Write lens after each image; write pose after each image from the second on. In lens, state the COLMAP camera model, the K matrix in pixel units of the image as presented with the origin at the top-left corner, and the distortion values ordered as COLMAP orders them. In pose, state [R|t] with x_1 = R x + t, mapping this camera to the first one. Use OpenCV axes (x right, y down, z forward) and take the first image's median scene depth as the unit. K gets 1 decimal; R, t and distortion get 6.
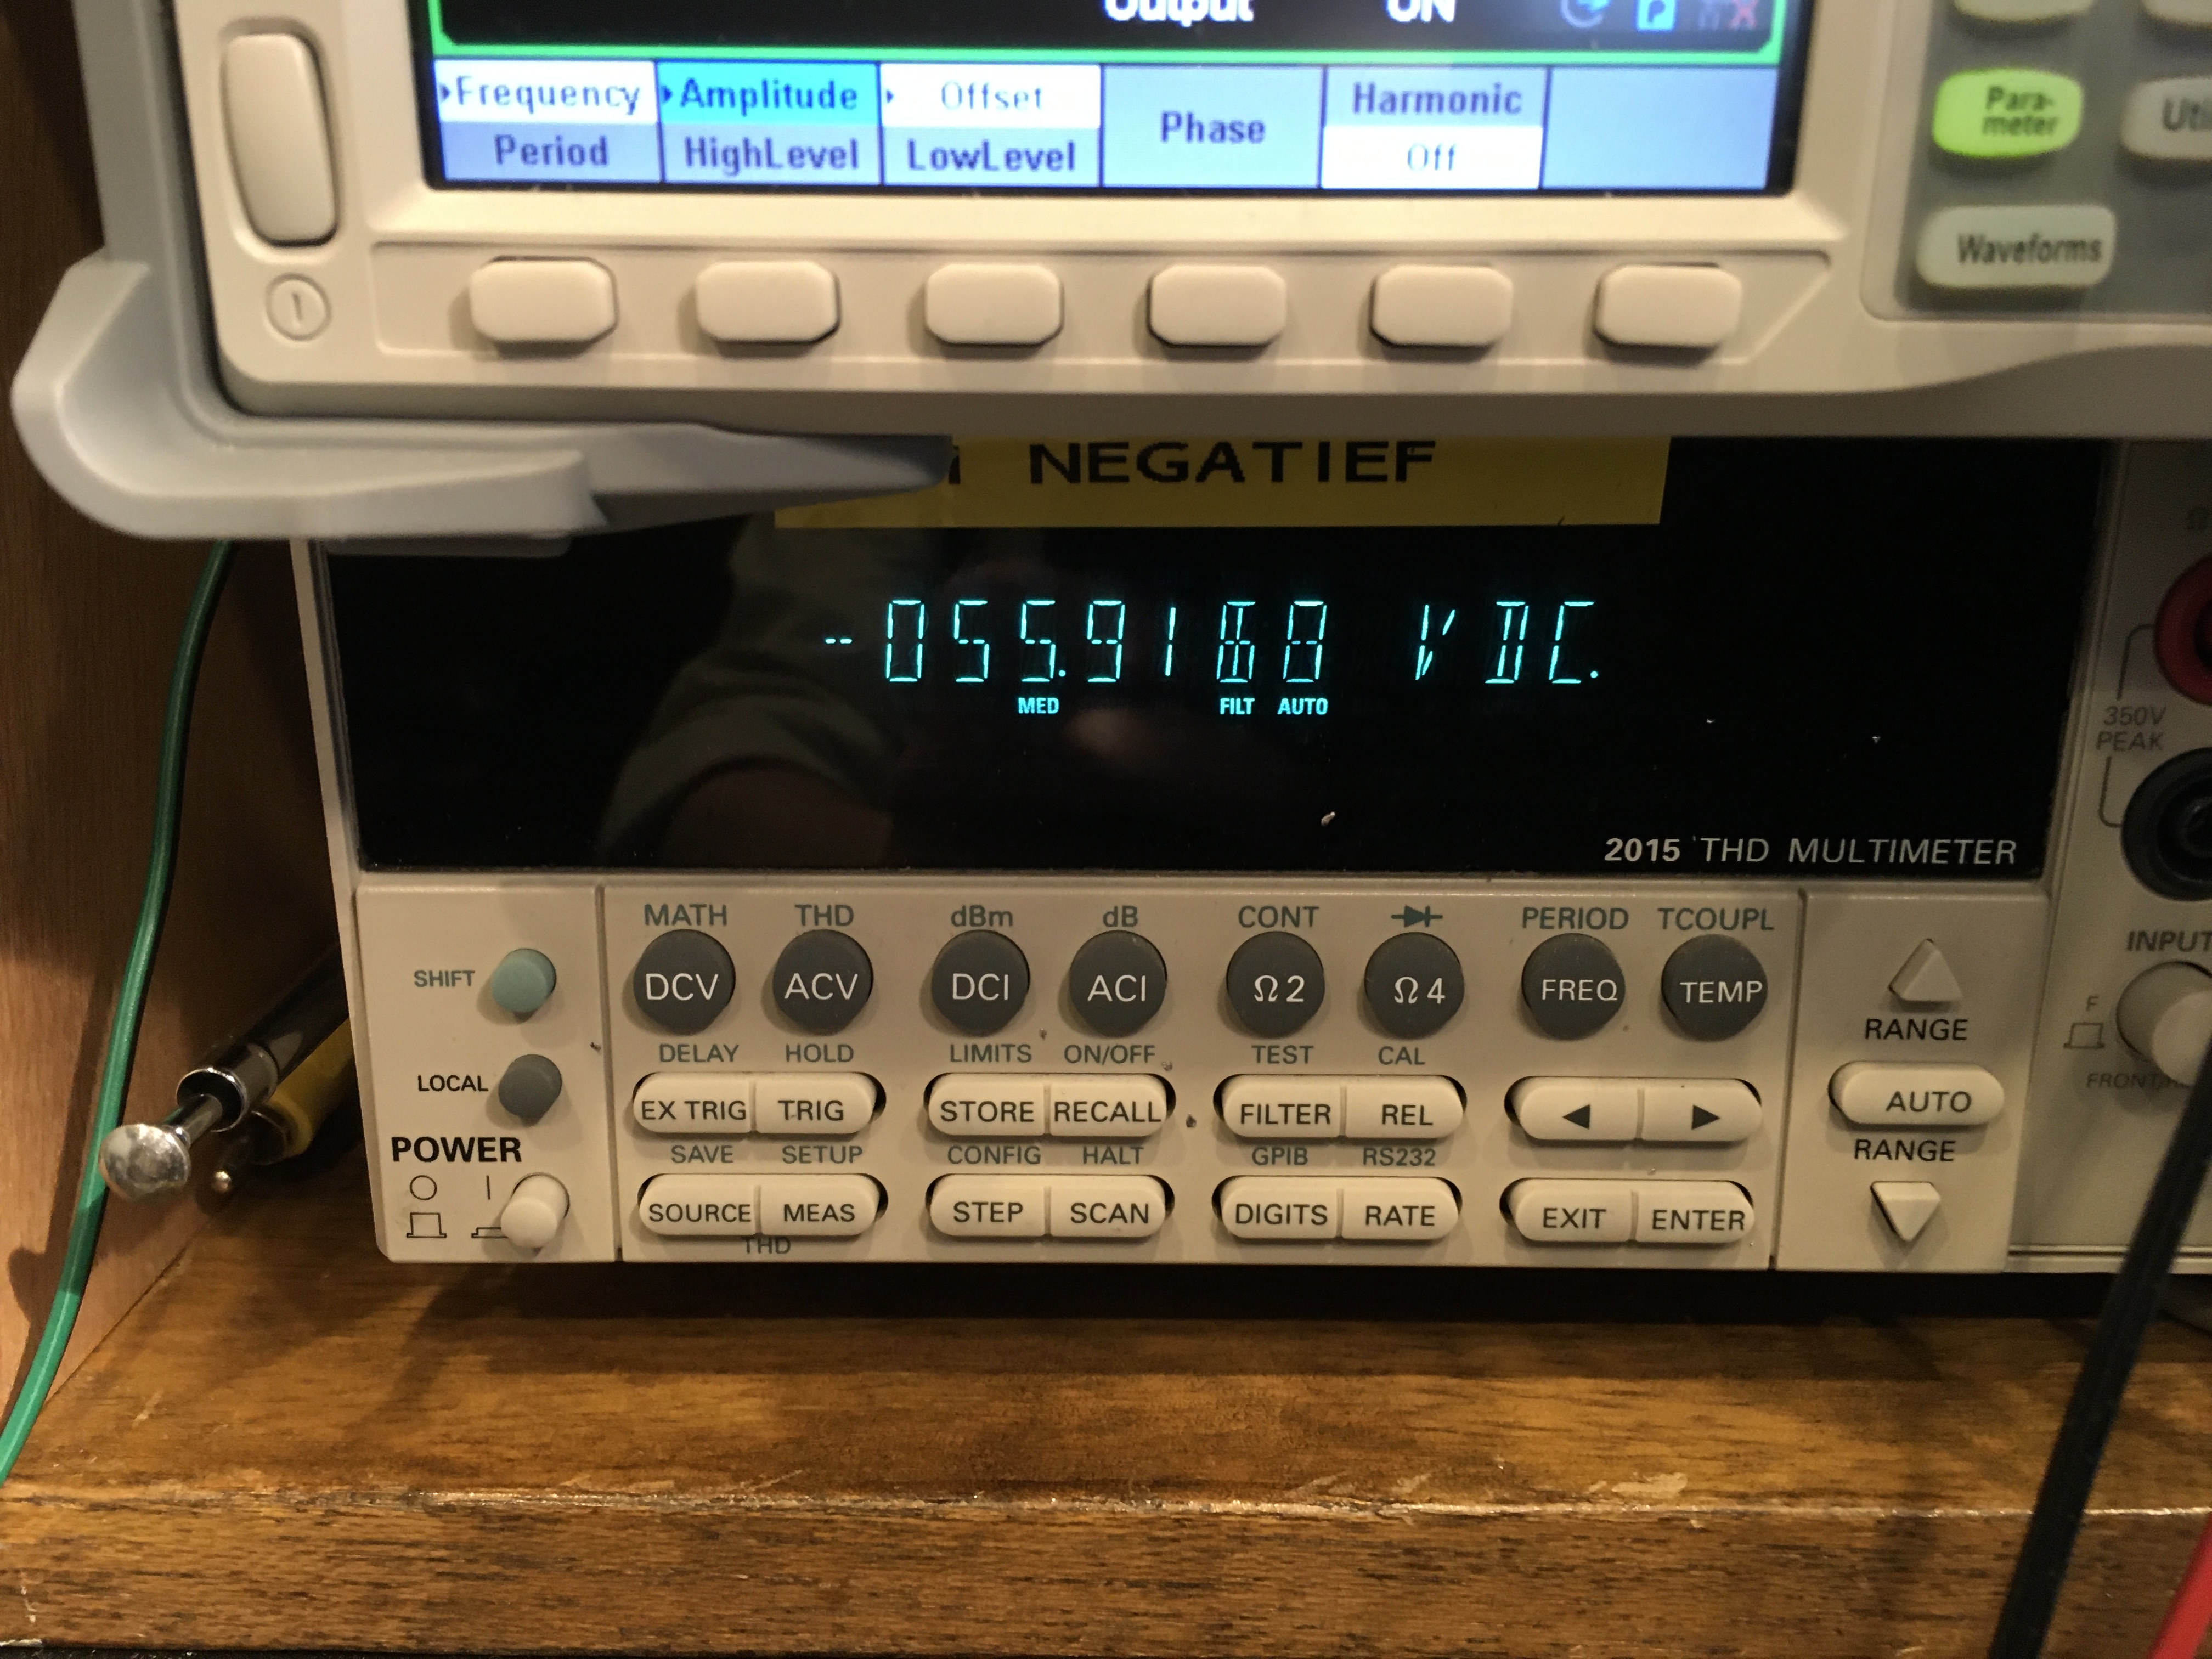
lens RADIAL K [[1859.4, 0, 1107.1], [0, 1859.4, 829.7], [0, 0, 1]] dist [0.074767, -0.117259]
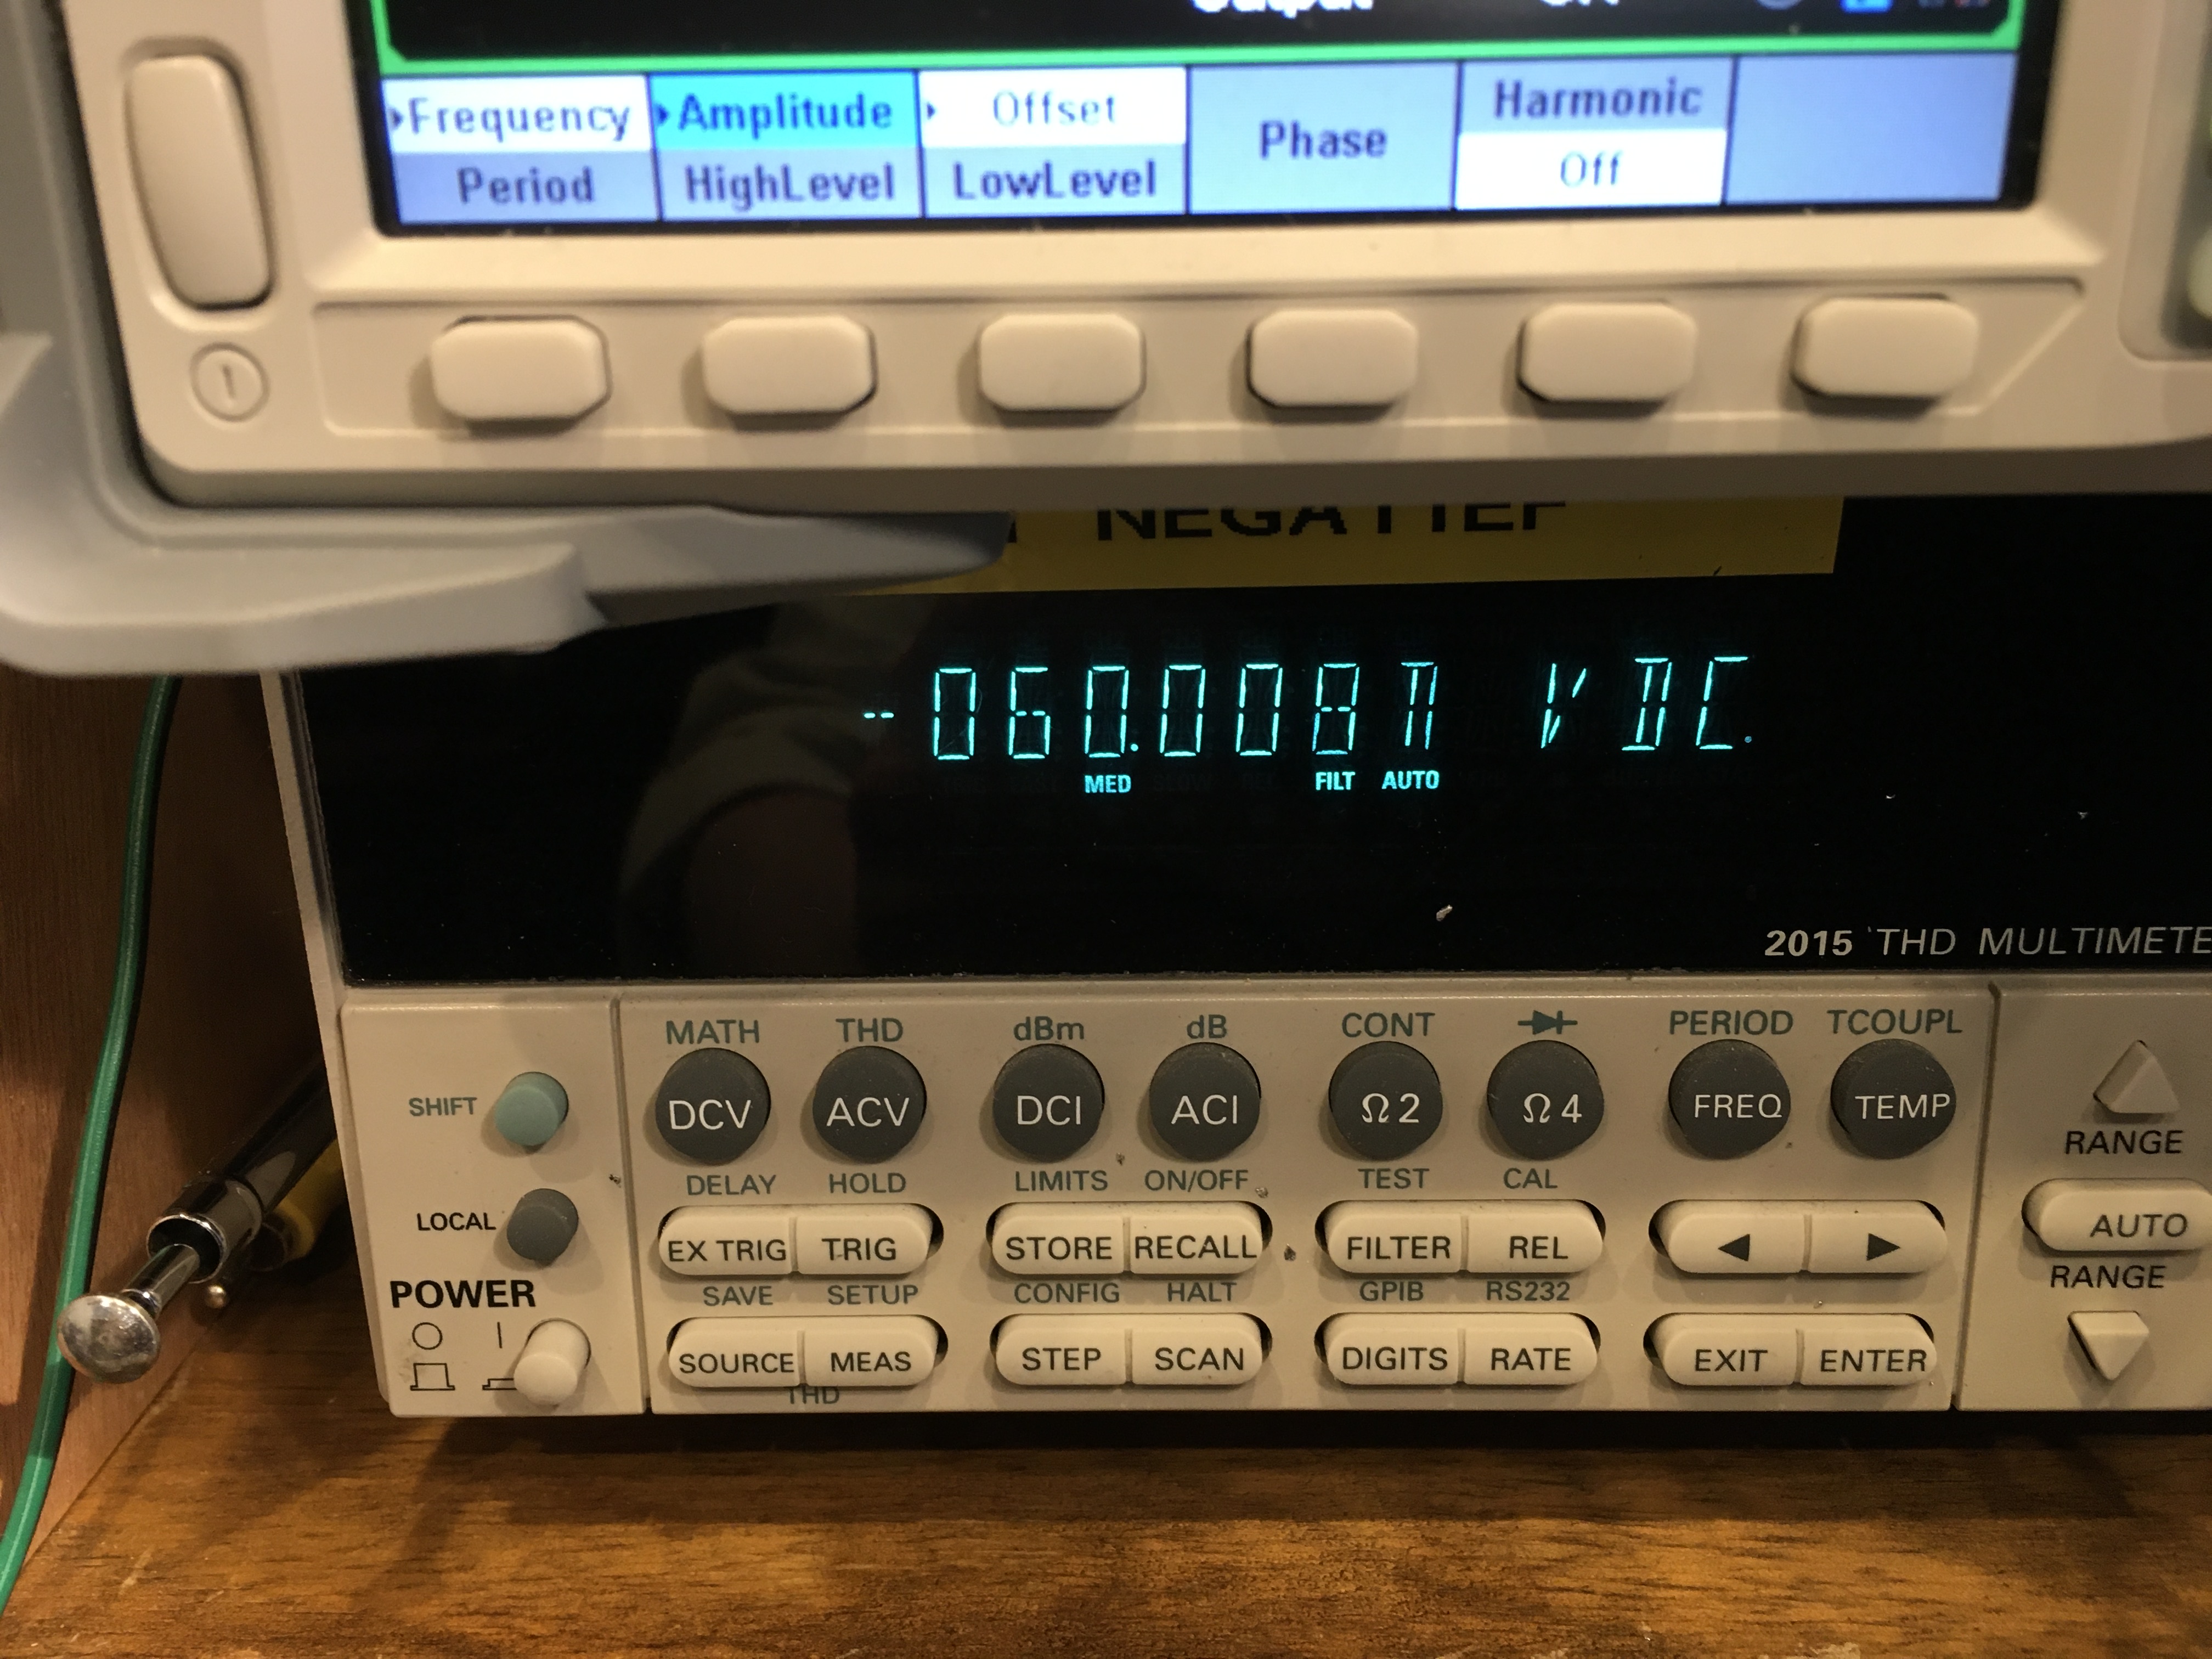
lens RADIAL K [[1883.9, 0, 1116.5], [0, 1883.9, 837.3], [0, 0, 1]] dist [0.082067, -0.148299]
pose [[0.999707, -0.017239, -0.017015, -0.018474], [0.017744, 0.999392, 0.029998, -0.069198], [0.016487, -0.030291, 0.999405, 0.113300]]
